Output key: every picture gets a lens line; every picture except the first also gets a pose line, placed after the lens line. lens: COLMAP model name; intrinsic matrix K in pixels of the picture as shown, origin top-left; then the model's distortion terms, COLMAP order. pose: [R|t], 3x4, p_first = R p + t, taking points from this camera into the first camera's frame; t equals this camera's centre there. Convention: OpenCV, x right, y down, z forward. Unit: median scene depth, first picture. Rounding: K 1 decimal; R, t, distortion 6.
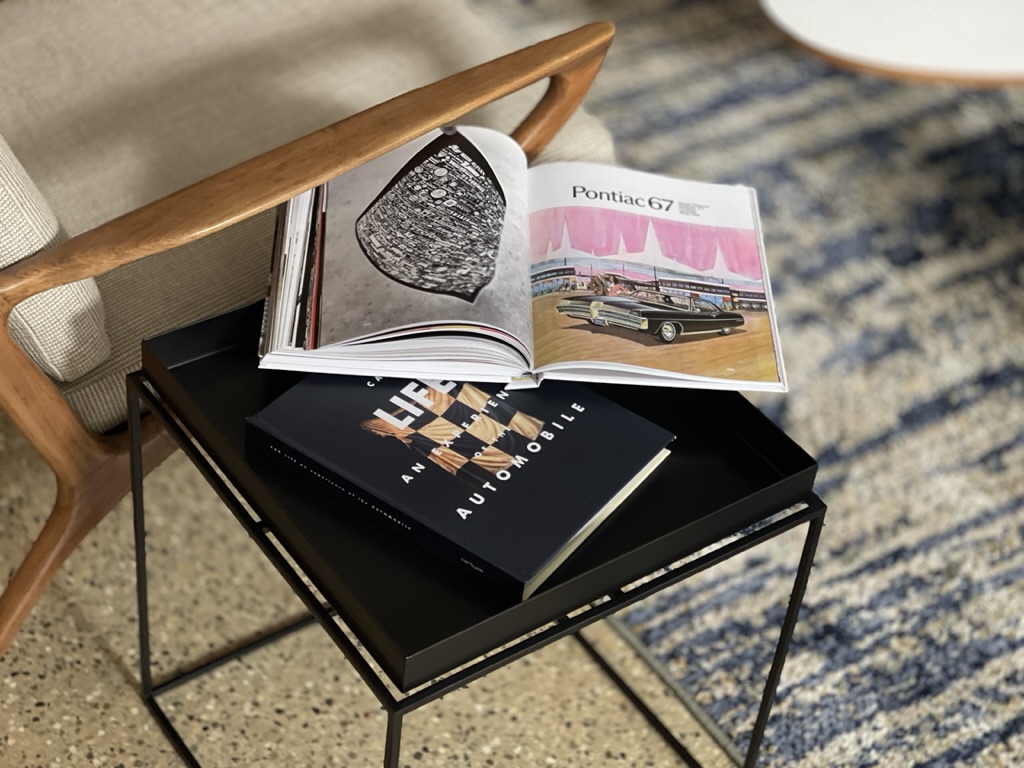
lens RADIAL K [[1914.4, 0, 517.6], [0, 1914.4, 391.6], [0, 0, 1]] dist [0.175923, 0.000000]
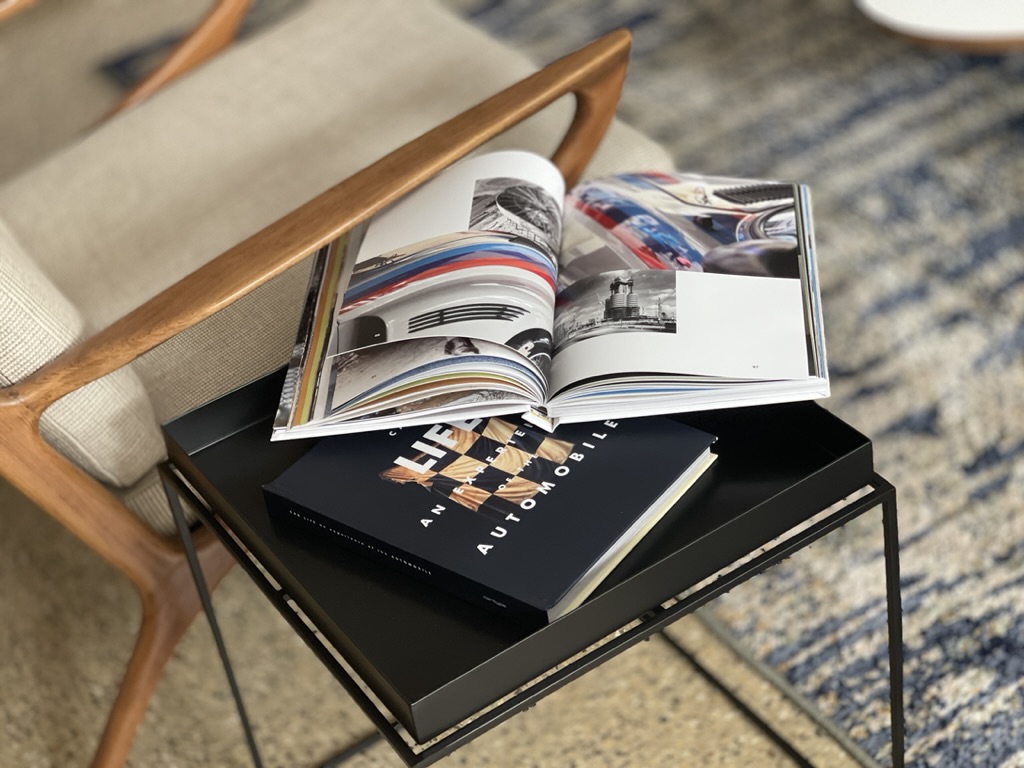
lens RADIAL K [[1914.4, 0, 507.8], [0, 1914.4, 388.2], [0, 0, 1]] dist [0.175923, 0.000000]
pose [[0.971423, -0.160143, -0.175188, 0.123741], [0.147379, 0.985534, -0.083679, 0.051472], [0.186055, 0.055469, 0.980972, 0.063747]]
